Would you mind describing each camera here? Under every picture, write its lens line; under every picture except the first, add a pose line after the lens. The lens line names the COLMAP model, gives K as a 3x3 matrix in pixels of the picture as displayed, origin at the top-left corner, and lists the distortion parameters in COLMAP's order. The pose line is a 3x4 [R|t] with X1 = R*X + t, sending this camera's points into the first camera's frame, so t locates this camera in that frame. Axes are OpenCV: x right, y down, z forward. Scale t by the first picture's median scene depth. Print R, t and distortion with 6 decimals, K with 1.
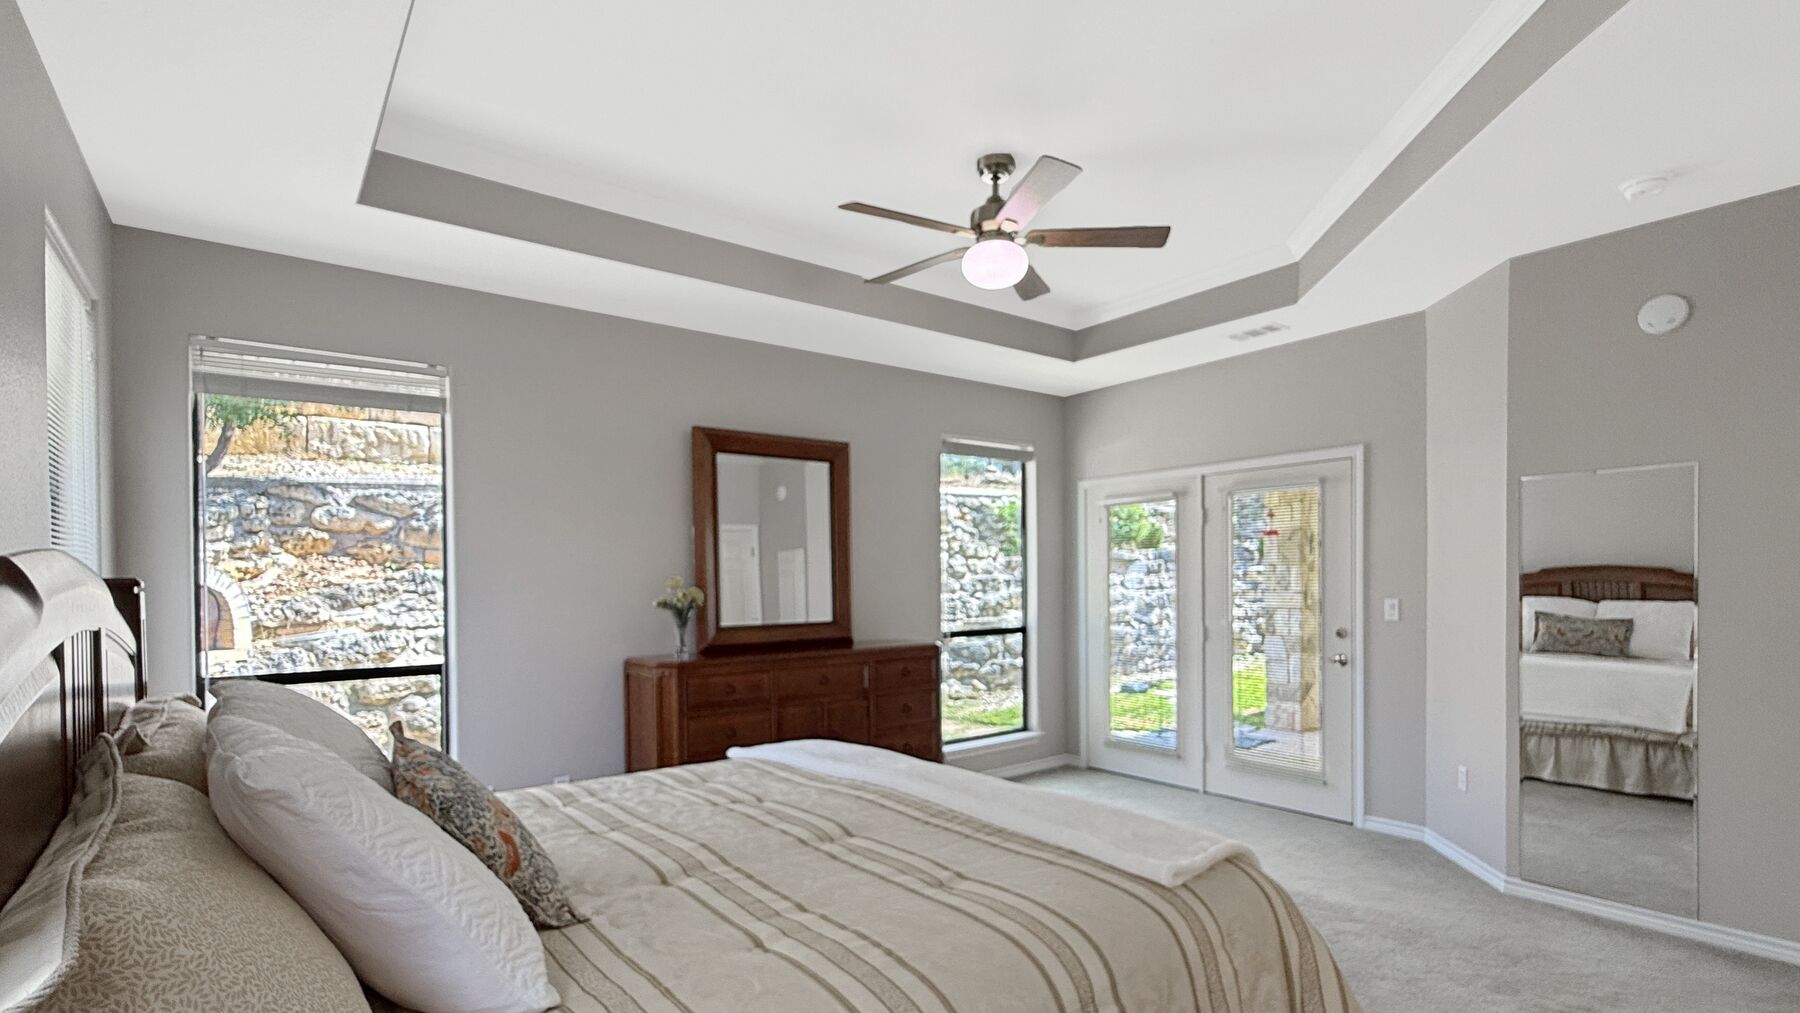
lens RADIAL K [[839.3, 0, 901.5], [0, 839.3, 599.3], [0, 0, 1]] dist [0.000811, 0.000194]
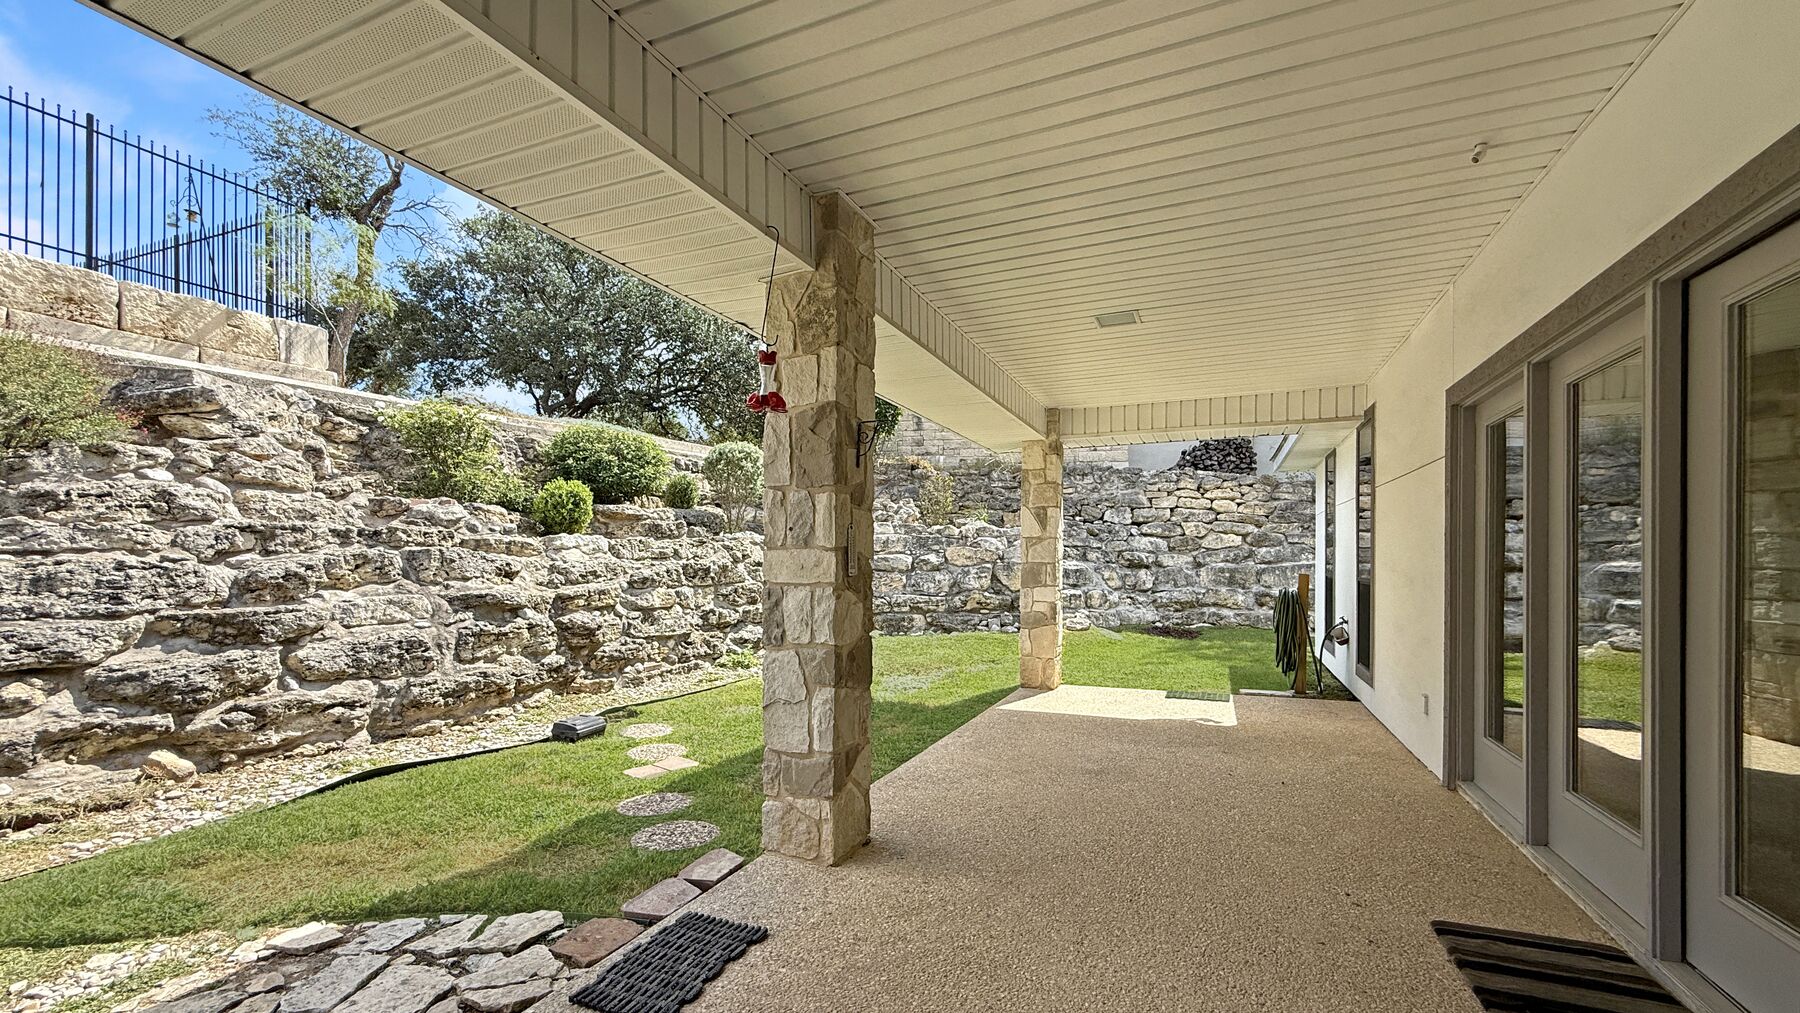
lens RADIAL K [[719.7, 0, 903.8], [0, 719.7, 568.8], [0, 0, 1]] dist [-0.000021, -0.000070]
pose [[0.876032, 0.010337, 0.482142, 0.240936], [-0.004453, 0.999901, -0.013347, 0.004990], [-0.482232, 0.009545, 0.875992, 0.483056]]
